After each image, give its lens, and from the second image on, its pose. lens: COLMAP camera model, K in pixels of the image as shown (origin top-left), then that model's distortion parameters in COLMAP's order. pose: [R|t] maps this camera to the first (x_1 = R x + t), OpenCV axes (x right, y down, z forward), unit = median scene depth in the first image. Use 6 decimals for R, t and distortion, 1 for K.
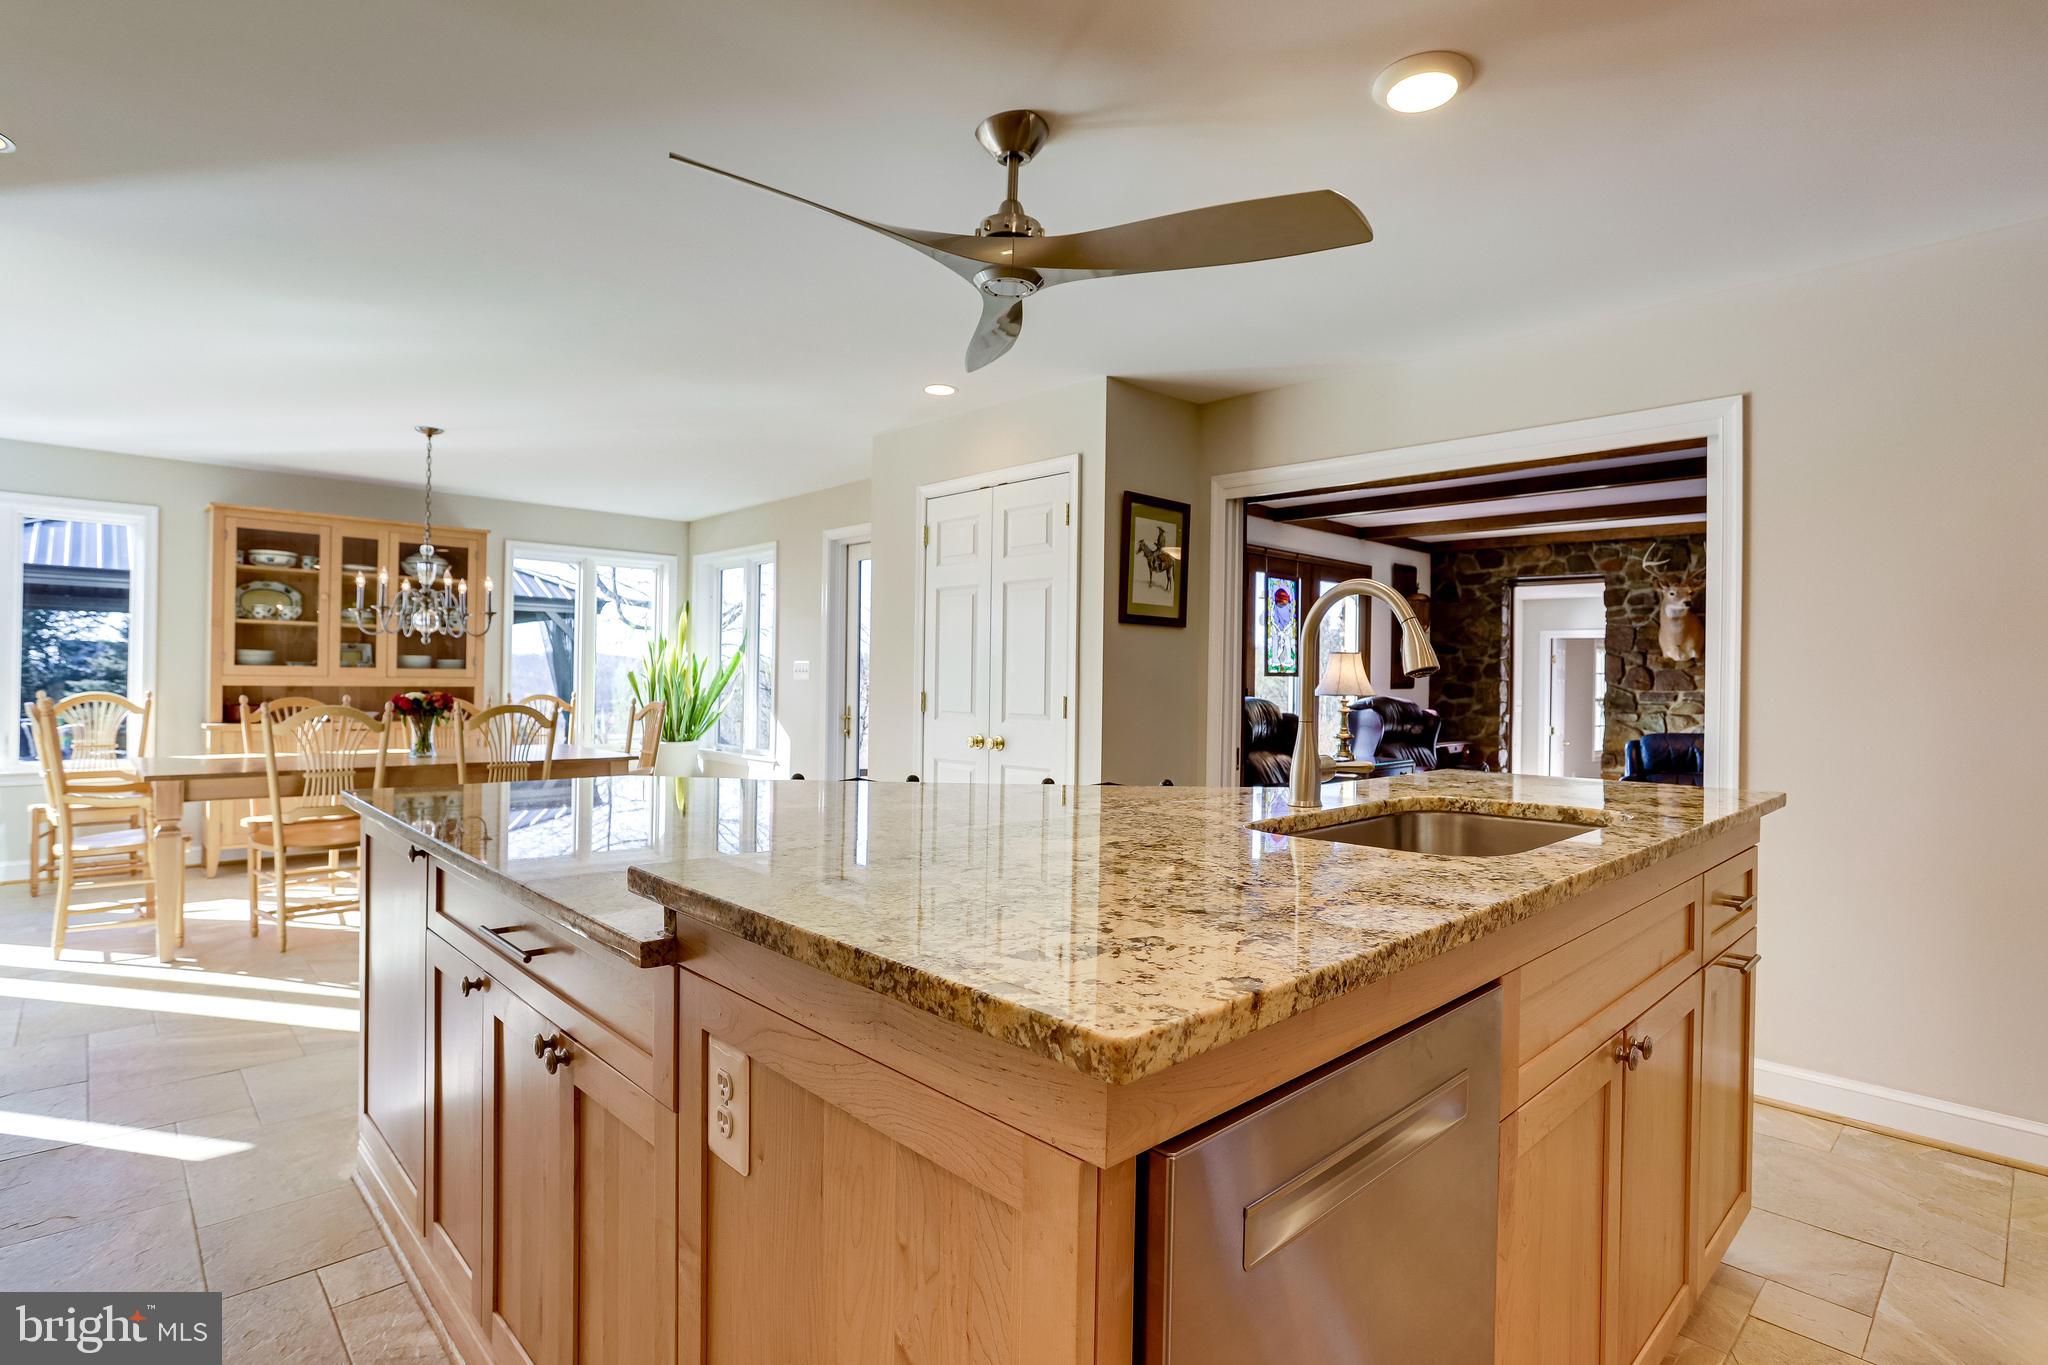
lens RADIAL K [[994.8, 0, 1007.9], [0, 994.8, 686.4], [0, 0, 1]] dist [-0.001822, 0.006146]
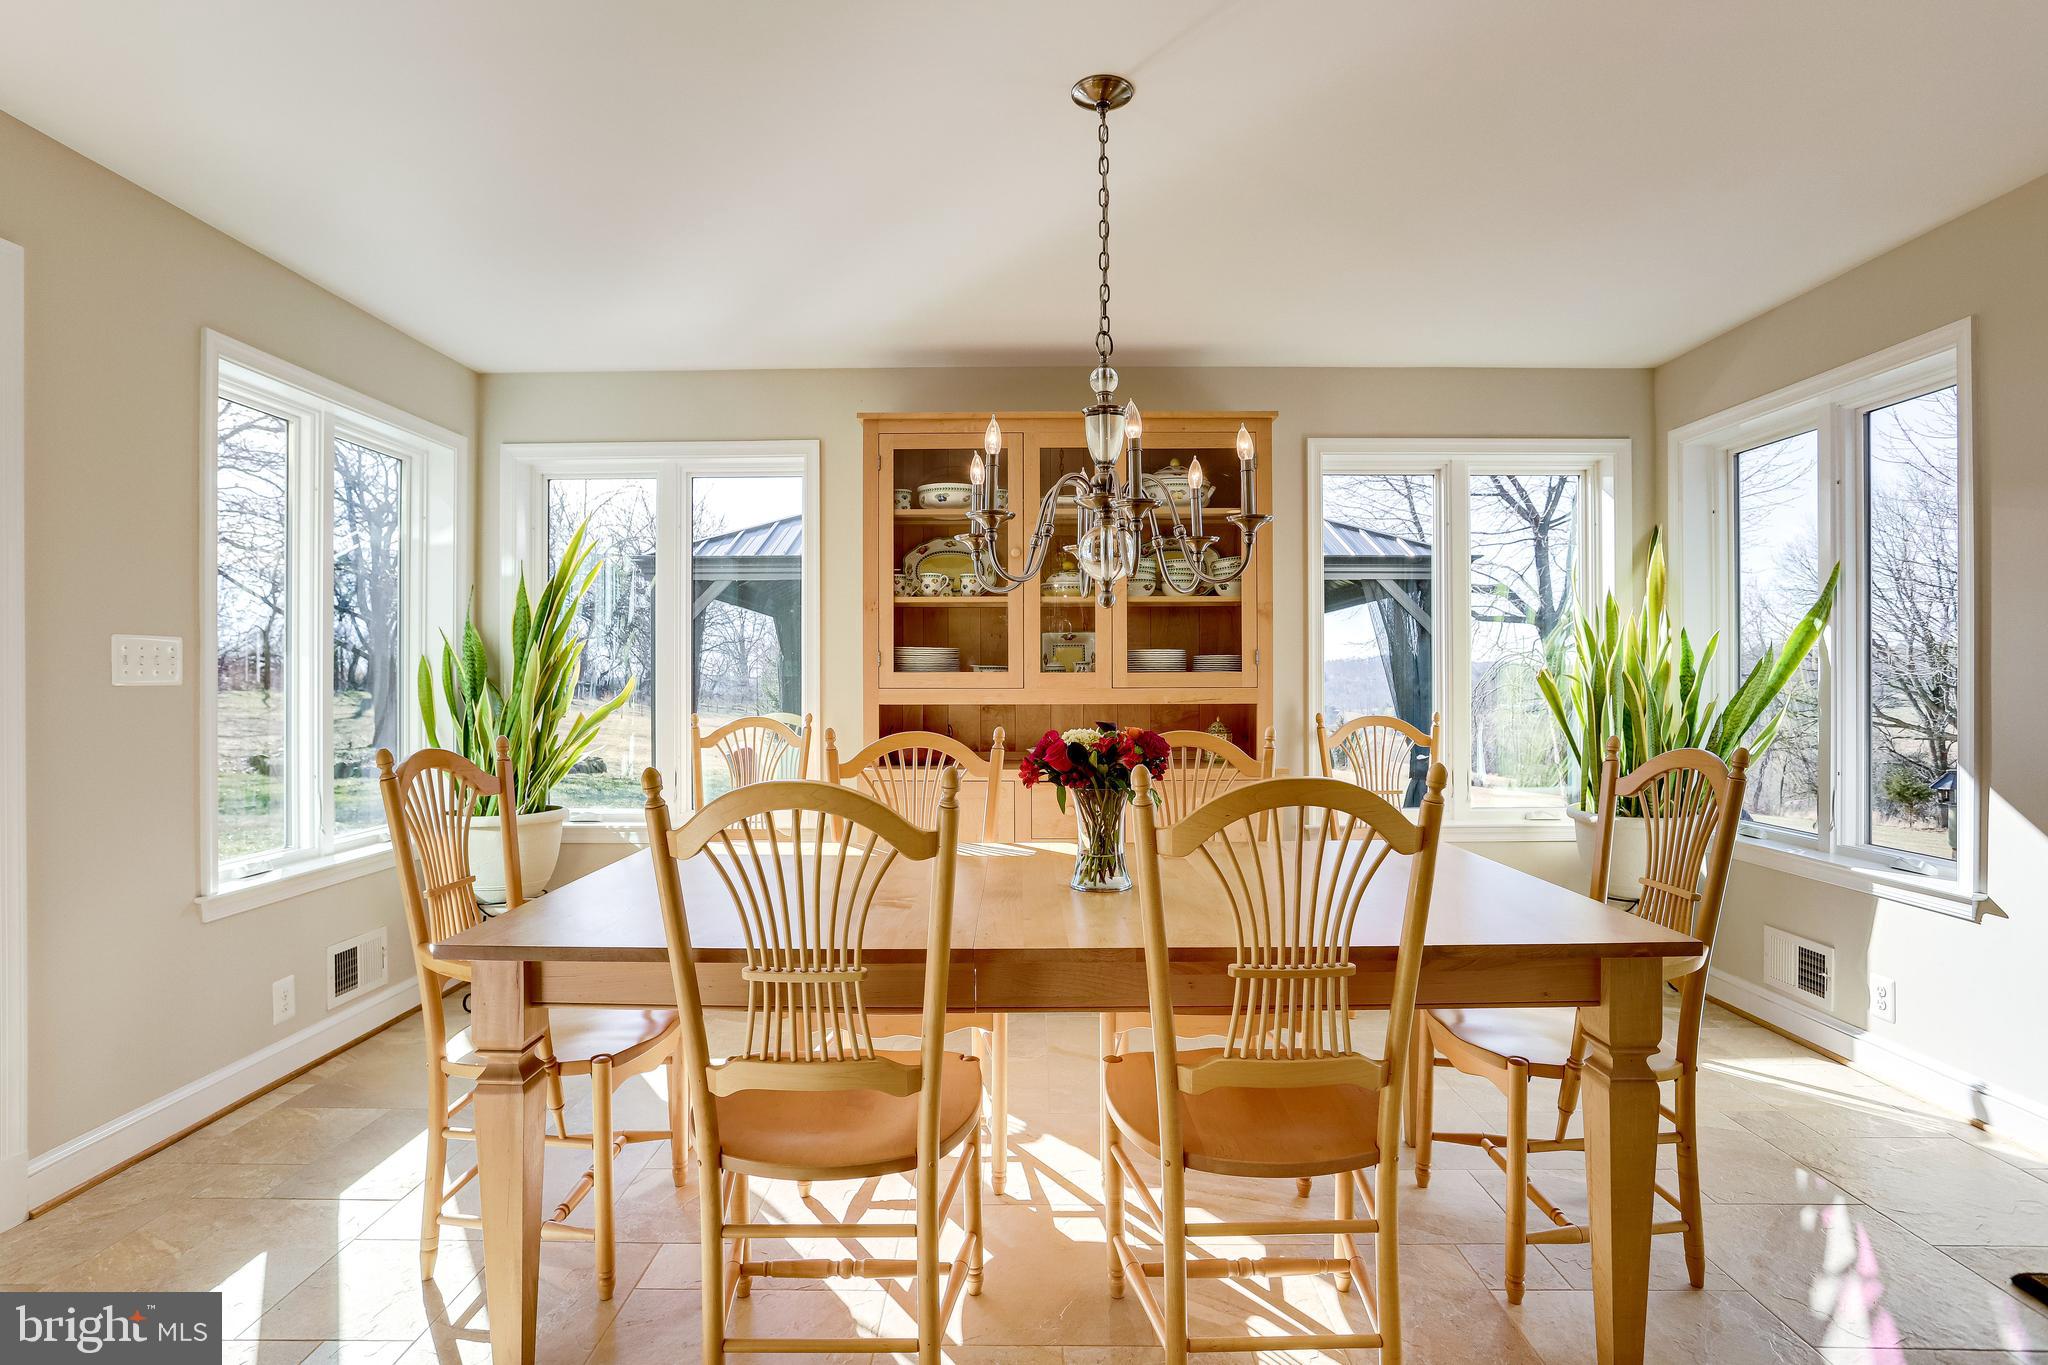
lens RADIAL K [[994.8, 0, 998.1], [0, 994.8, 667.3], [0, 0, 1]] dist [-0.001822, 0.006146]
pose [[0.703217, -0.026455, -0.710483, -0.280907], [0.008452, 0.999548, -0.028854, -0.005823], [0.710925, 0.014286, 0.703123, 0.585015]]
